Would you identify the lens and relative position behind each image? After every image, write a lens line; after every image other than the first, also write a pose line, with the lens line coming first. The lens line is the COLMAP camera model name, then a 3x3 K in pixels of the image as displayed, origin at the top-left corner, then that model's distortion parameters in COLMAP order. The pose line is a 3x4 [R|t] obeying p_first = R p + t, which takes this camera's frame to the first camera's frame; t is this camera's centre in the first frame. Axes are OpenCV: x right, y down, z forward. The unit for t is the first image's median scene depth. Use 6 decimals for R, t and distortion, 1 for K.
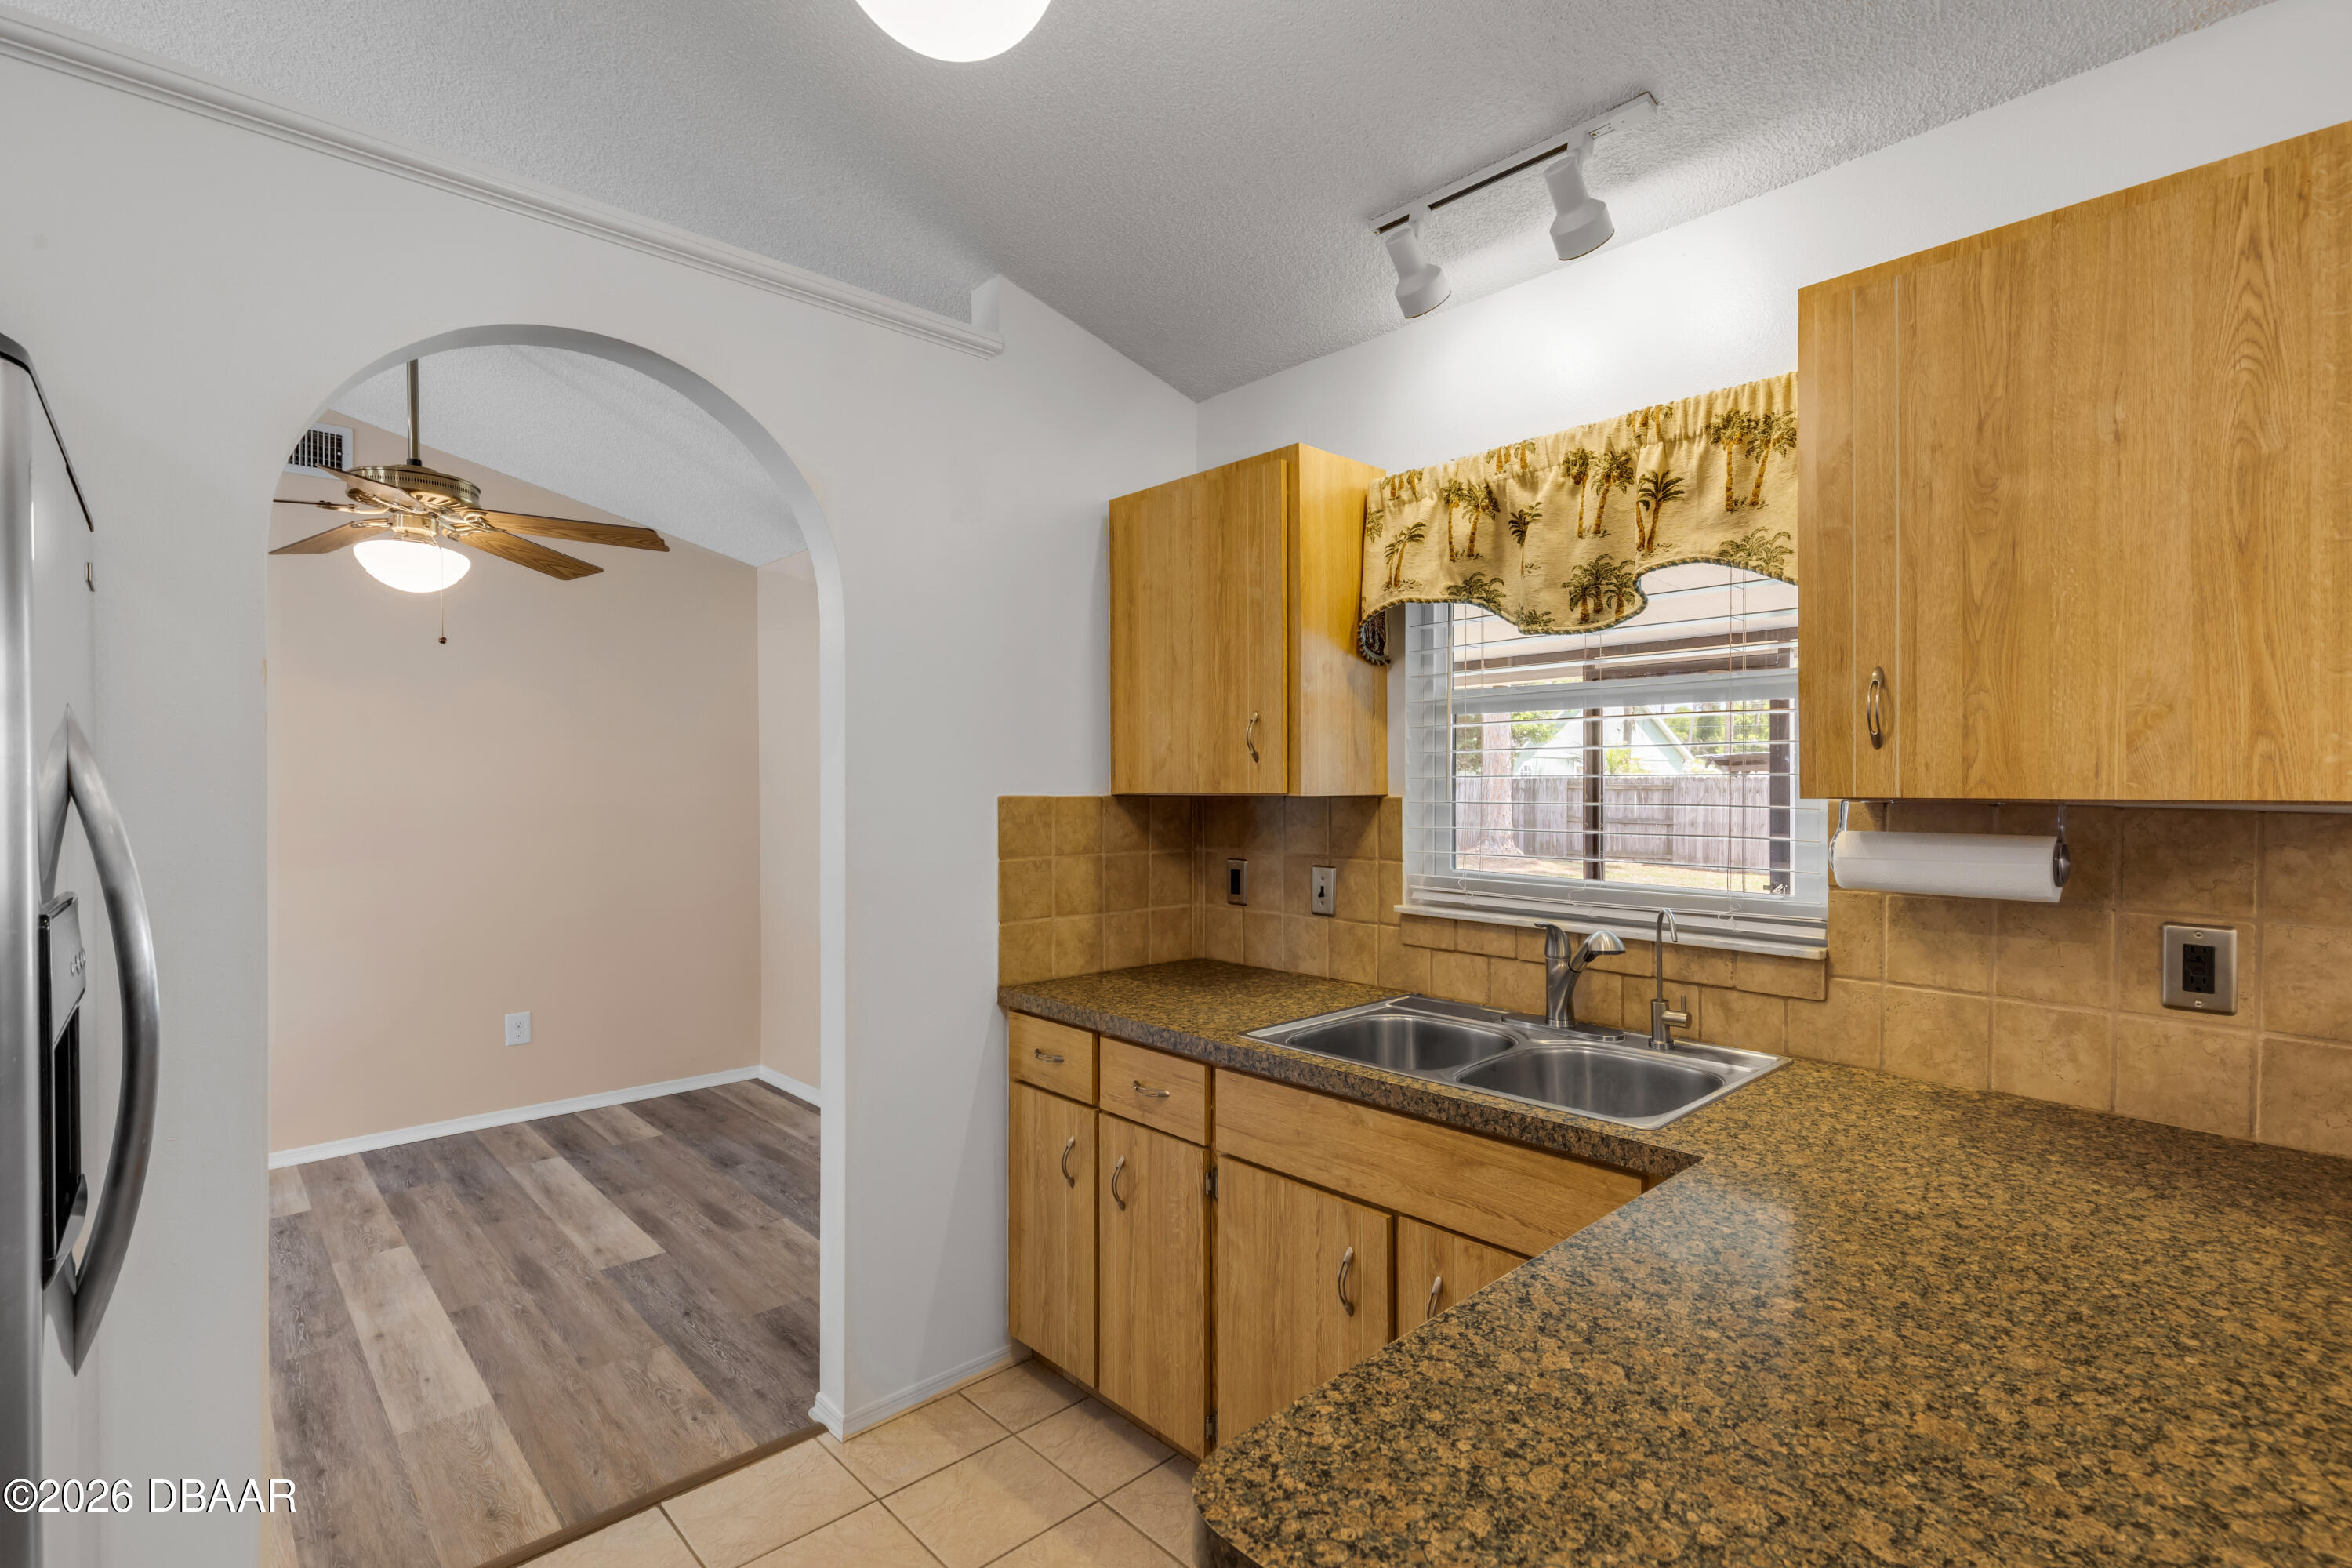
lens RADIAL K [[1067.9, 0, 1196.1], [0, 1067.9, 786.8], [0, 0, 1]] dist [0.003229, -0.000477]
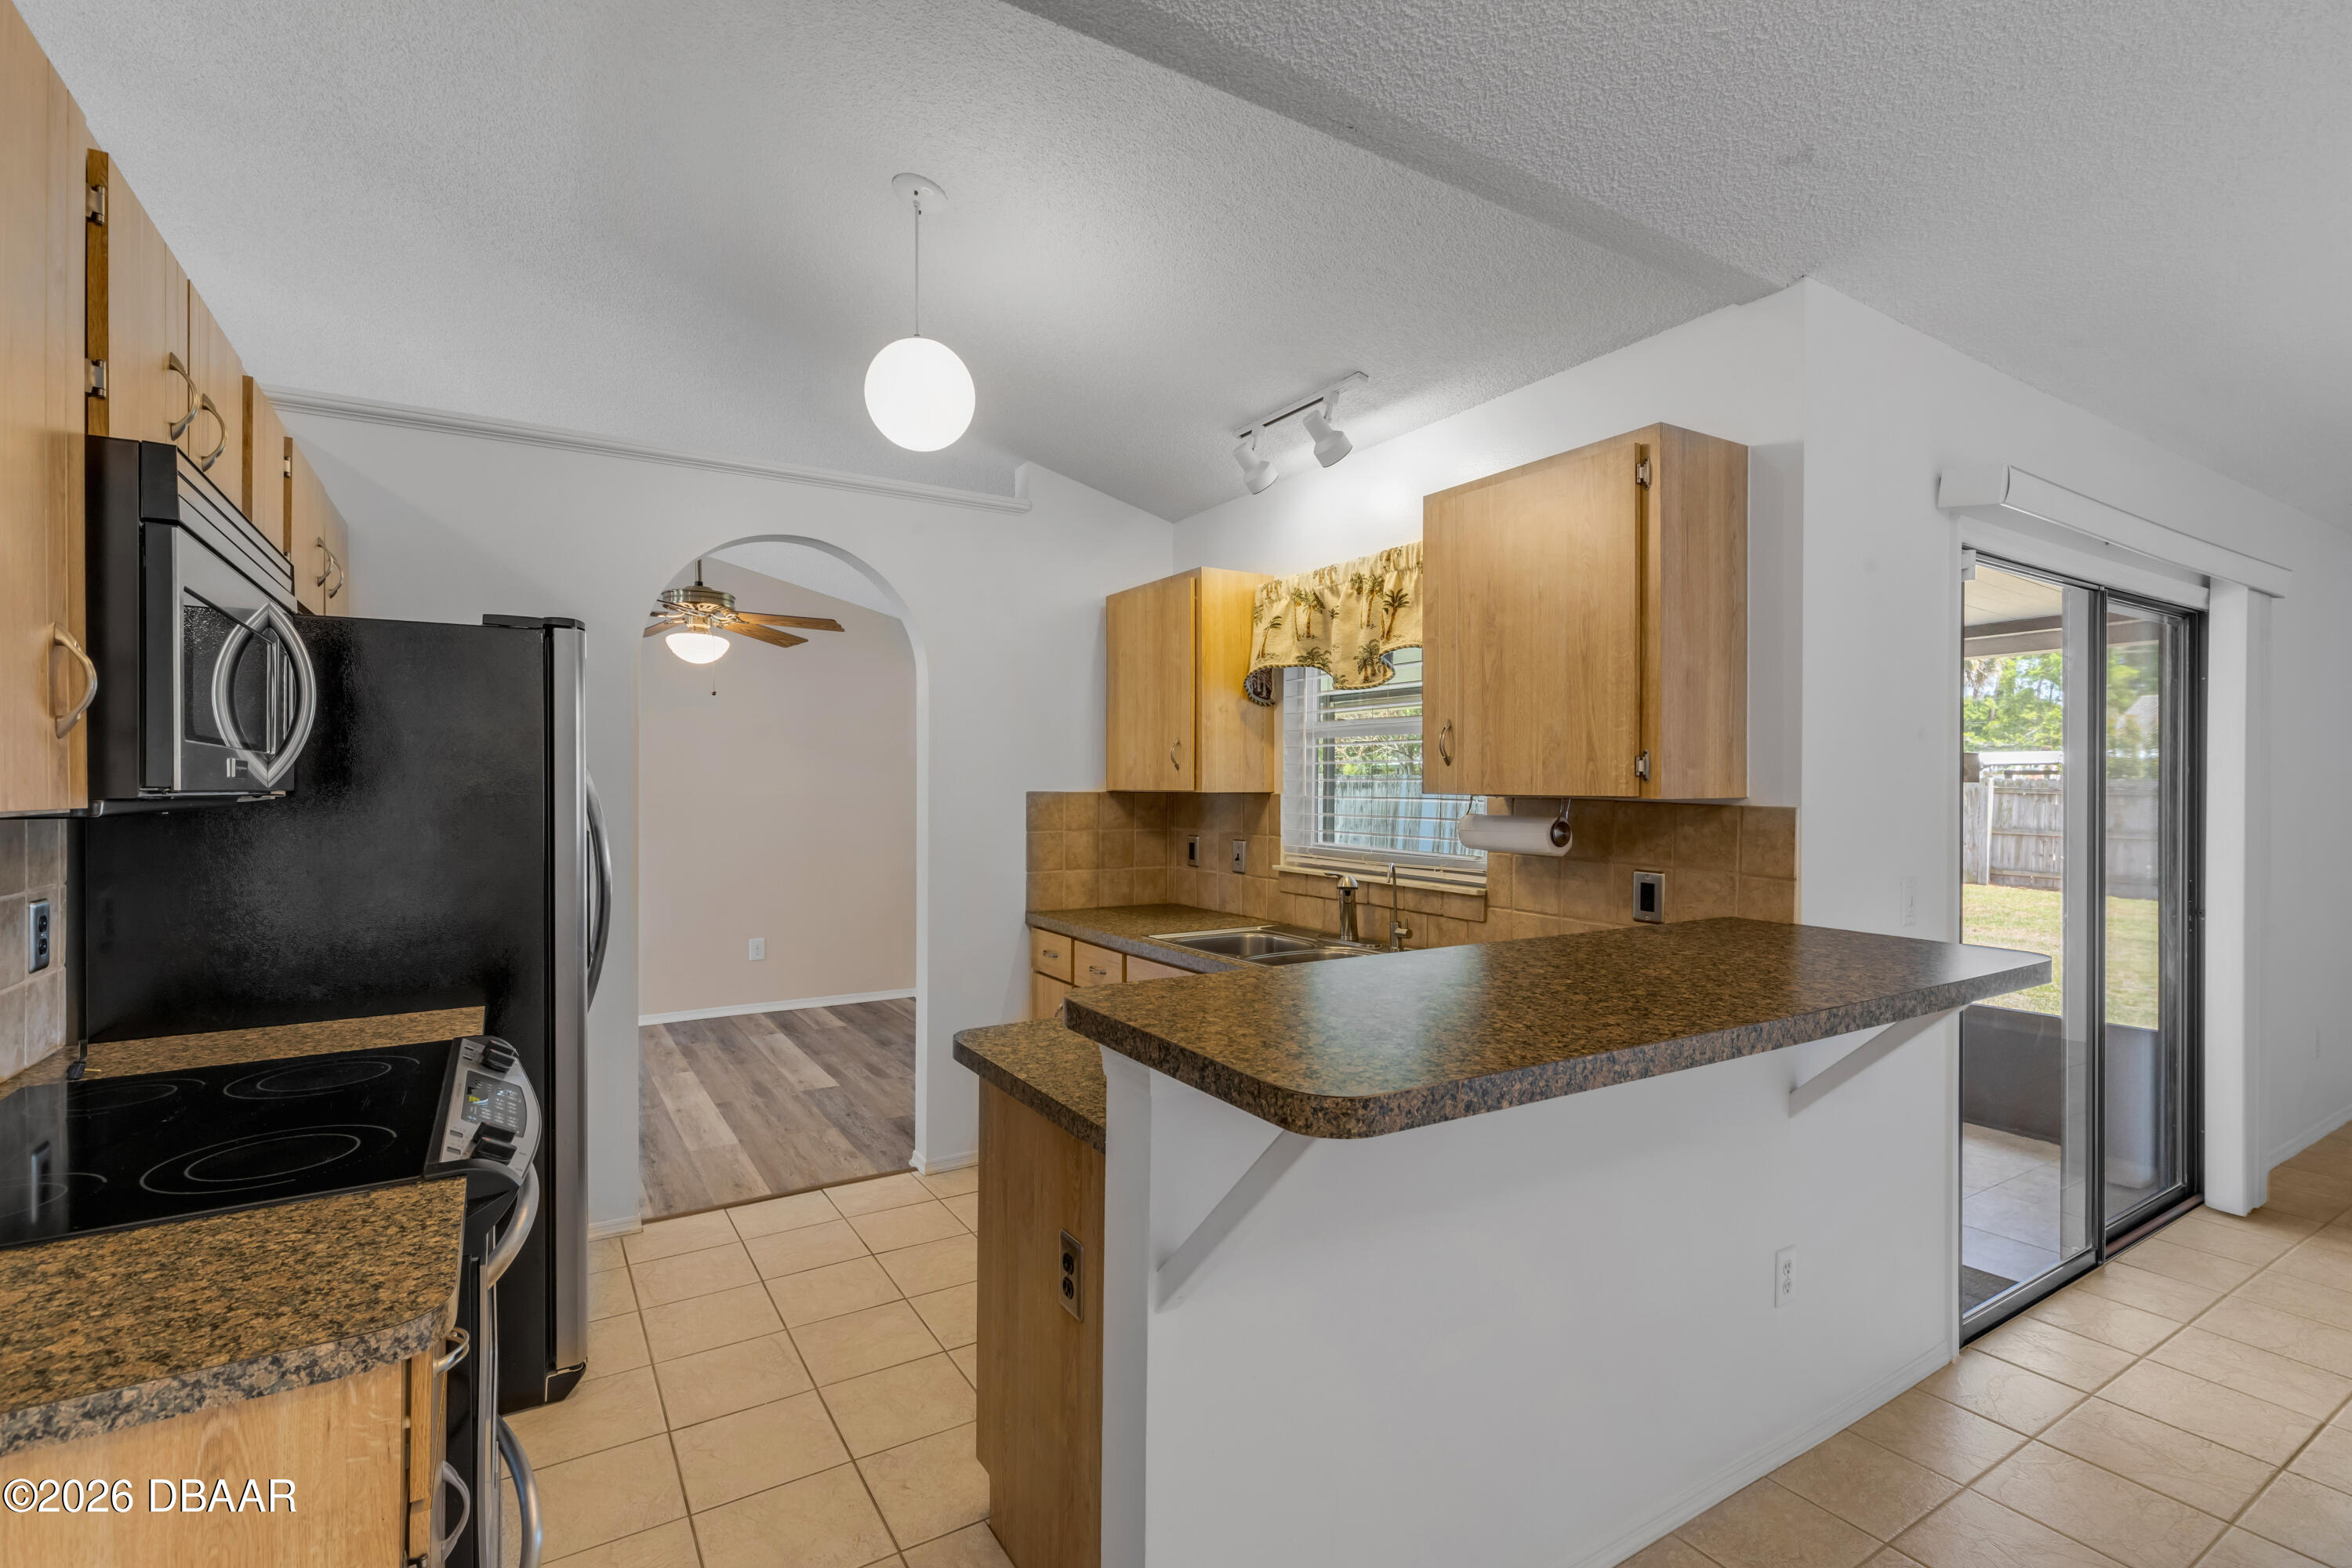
lens RADIAL K [[1067.9, 0, 1162.0], [0, 1067.9, 784.7], [0, 0, 1]] dist [0.003229, -0.000477]
pose [[0.977744, 0.004217, -0.209760, 0.351978], [-0.004432, 0.999990, -0.000553, -0.001378], [0.209755, 0.001471, 0.977753, -0.516996]]
